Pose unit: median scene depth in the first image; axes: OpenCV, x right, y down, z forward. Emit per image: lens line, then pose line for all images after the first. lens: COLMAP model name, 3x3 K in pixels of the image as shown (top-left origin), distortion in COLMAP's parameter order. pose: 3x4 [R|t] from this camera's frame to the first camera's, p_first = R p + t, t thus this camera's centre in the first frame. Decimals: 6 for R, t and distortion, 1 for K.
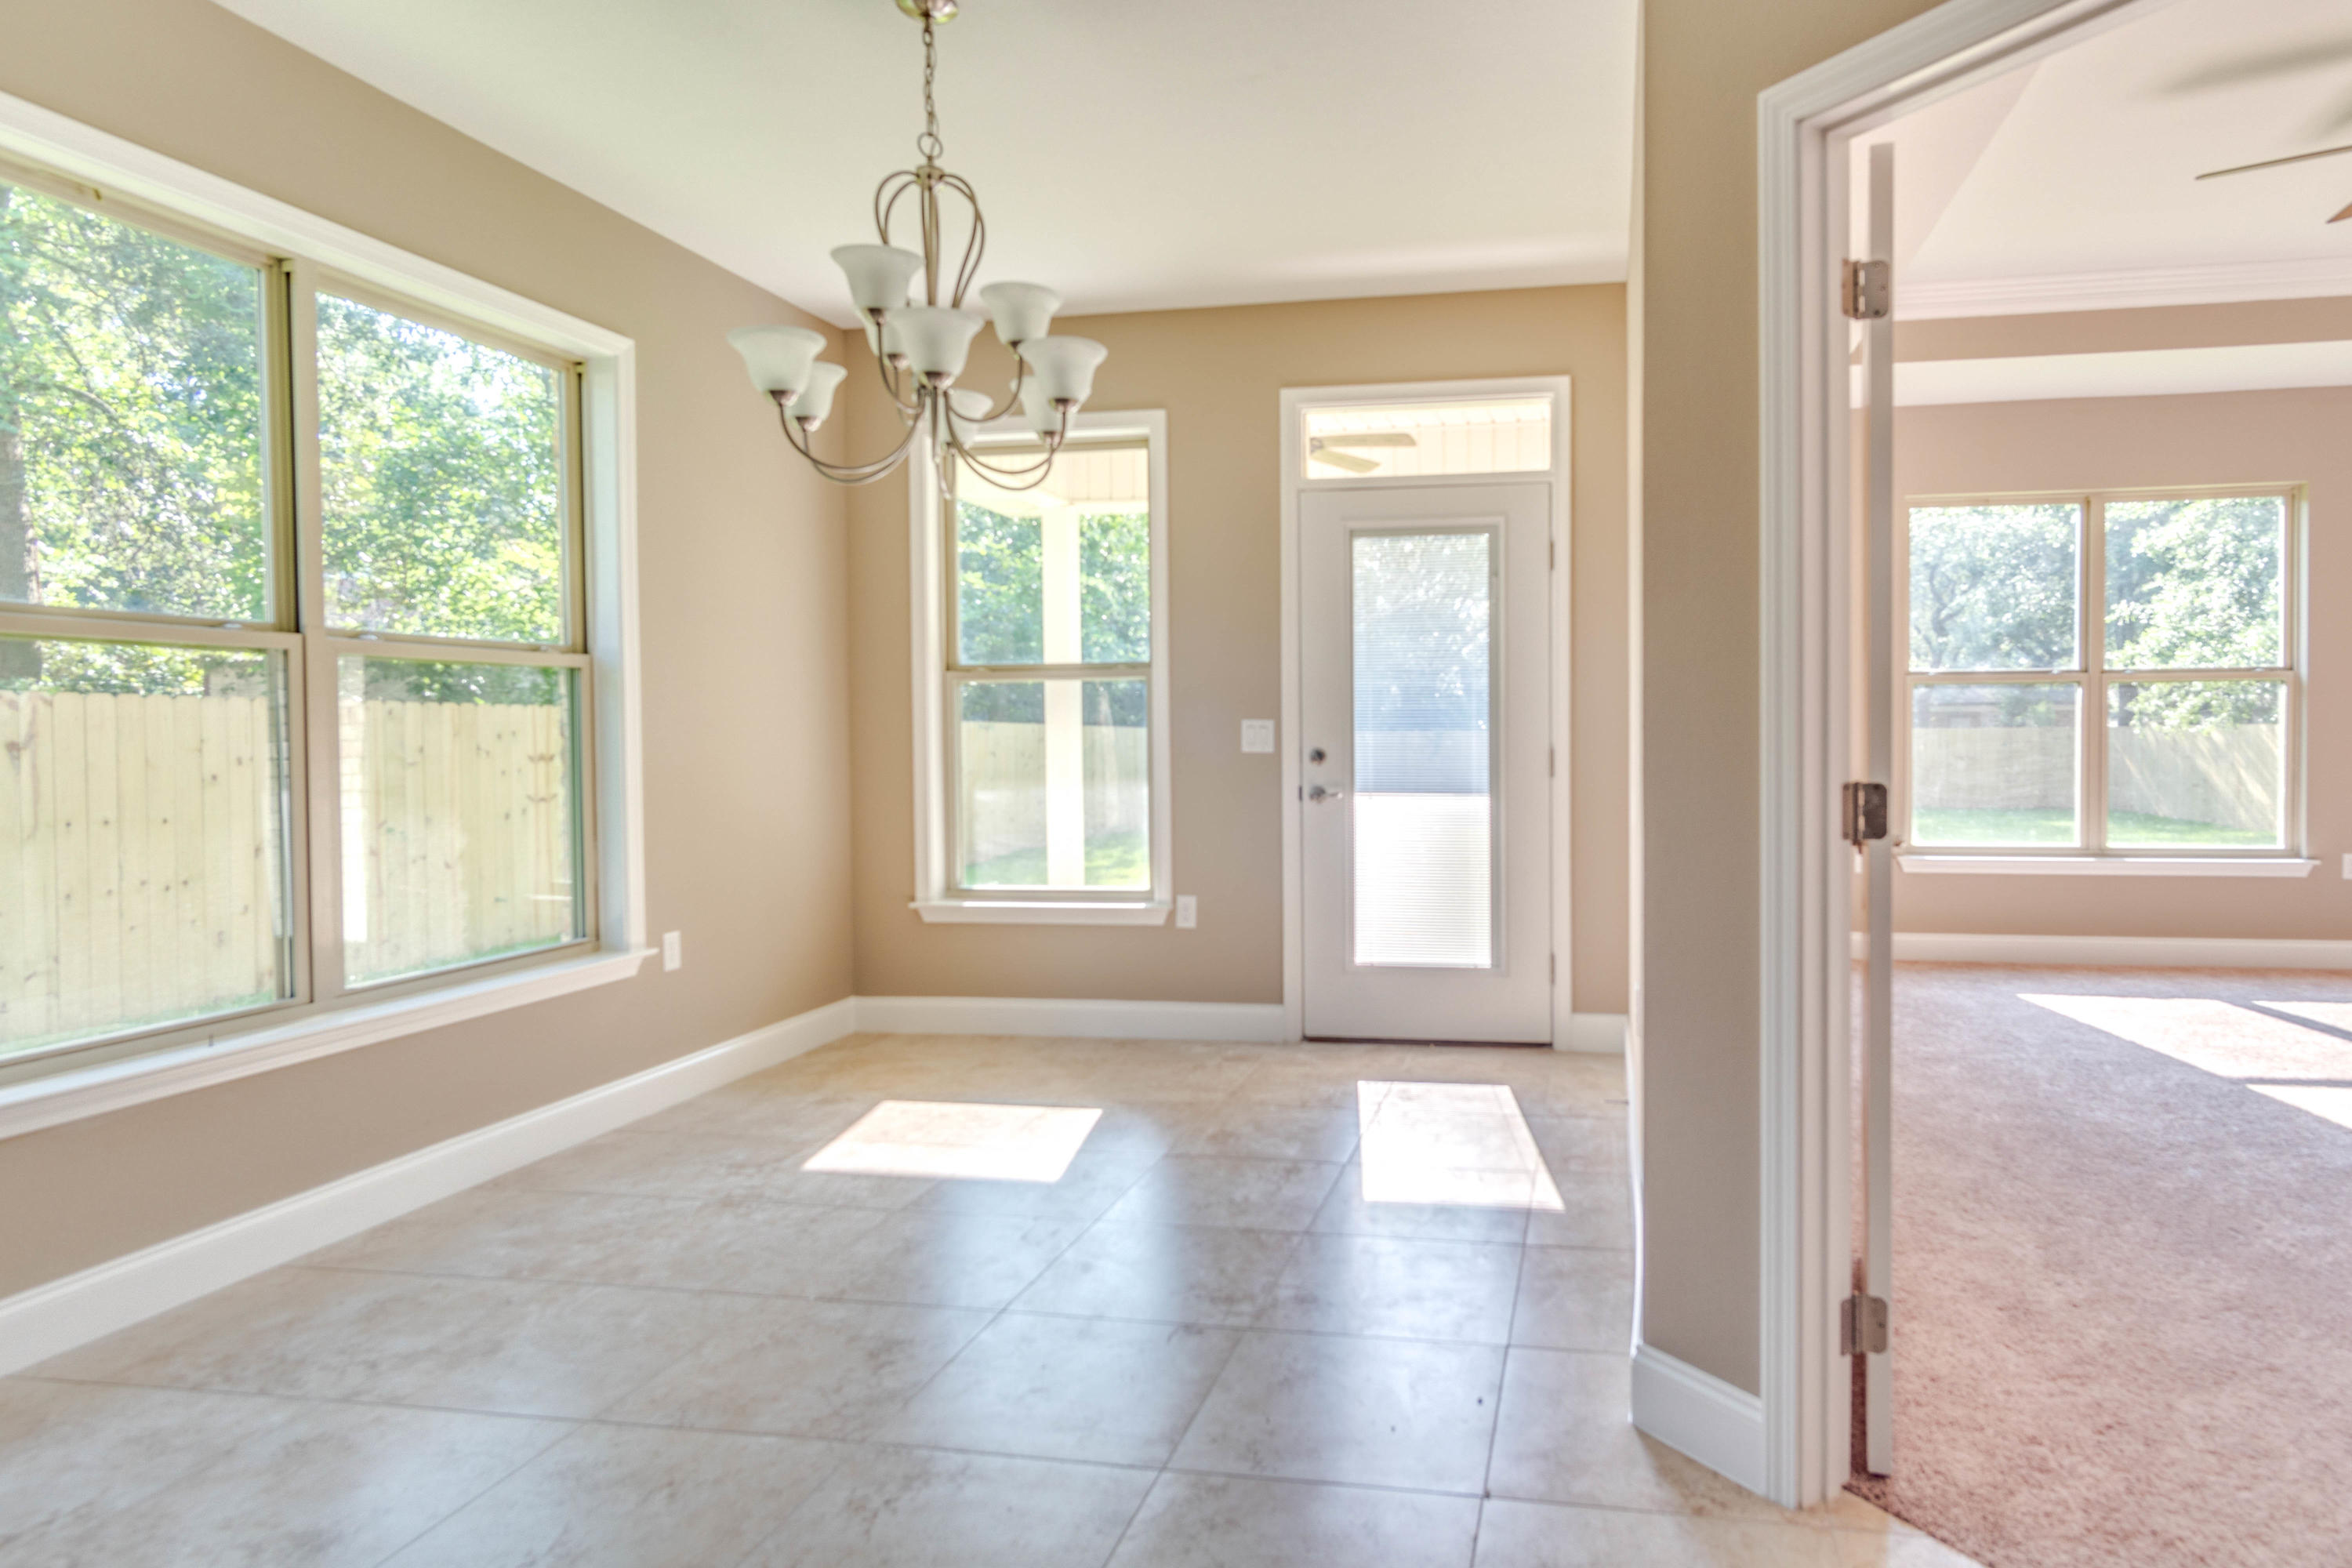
lens RADIAL K [[1230.9, 0, 1307.7], [0, 1230.9, 769.6], [0, 0, 1]] dist [0.004475, 0.000869]
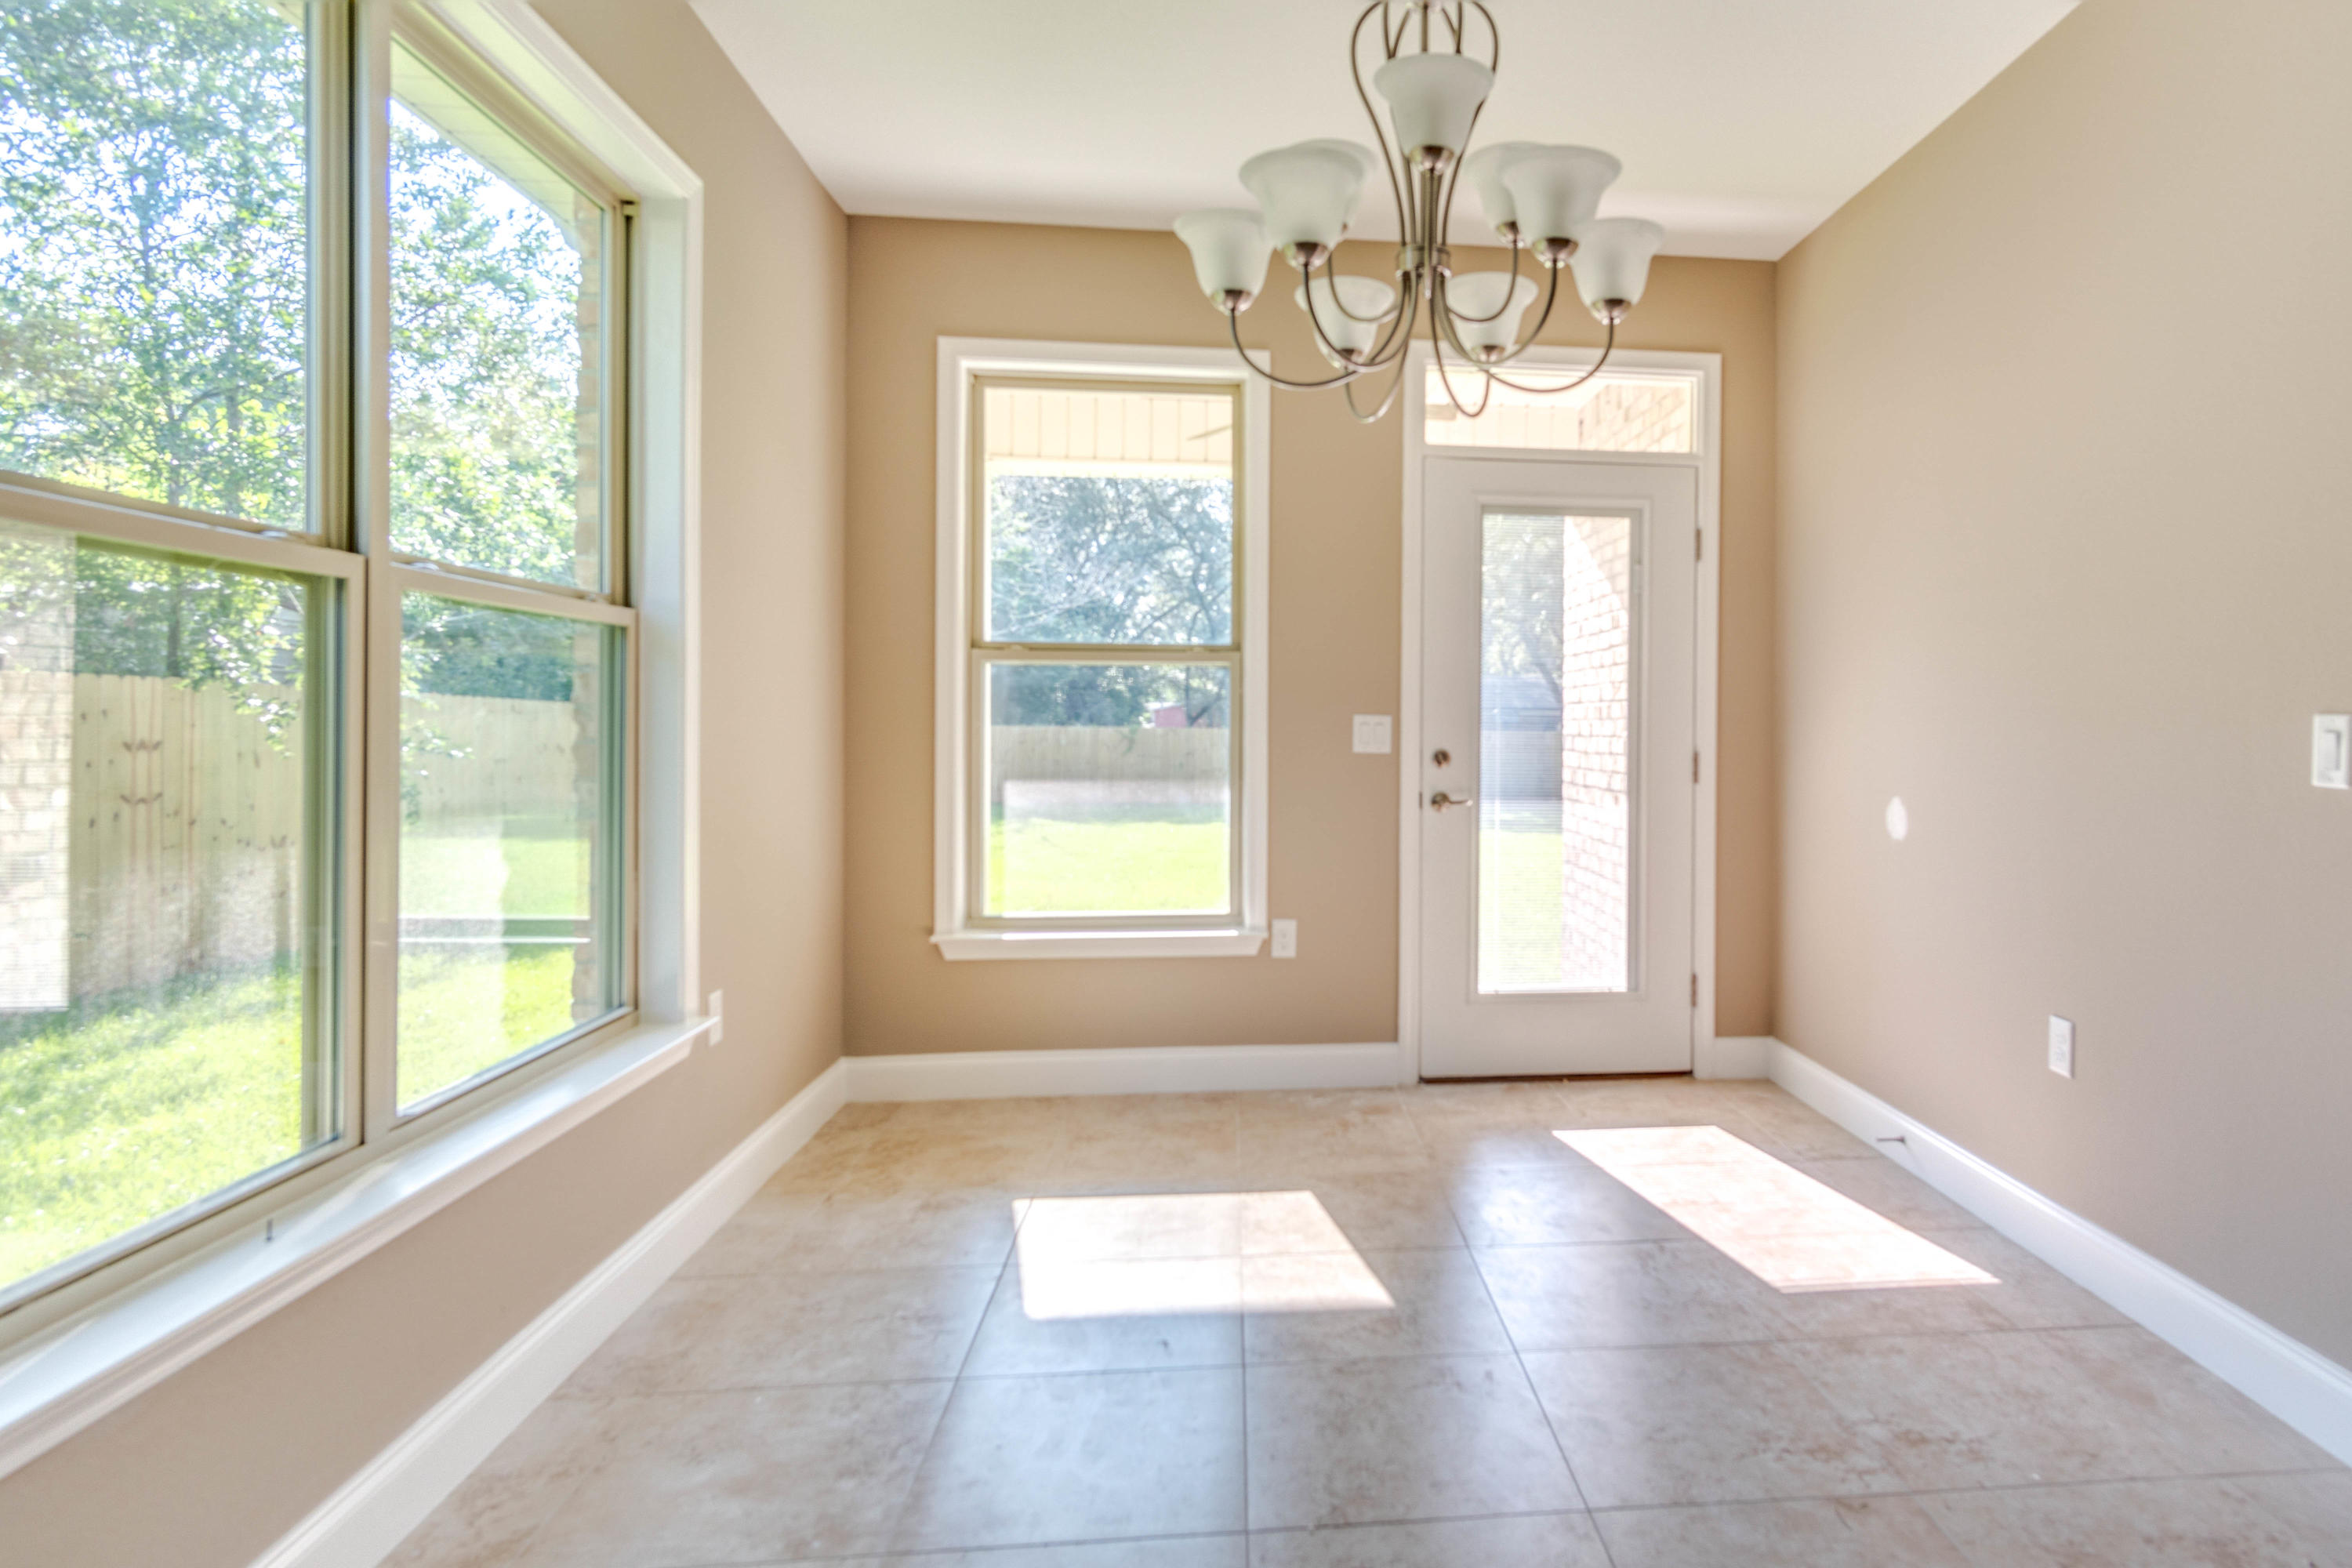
lens RADIAL K [[1227.6, 0, 1189.3], [0, 1227.6, 742.7], [0, 0, 1]] dist [0.003823, 0.001797]
pose [[0.964292, 0.012494, 0.264548, -0.412806], [-0.007869, 0.999797, -0.018532, -0.004228], [-0.264726, 0.015789, 0.964194, 0.207115]]
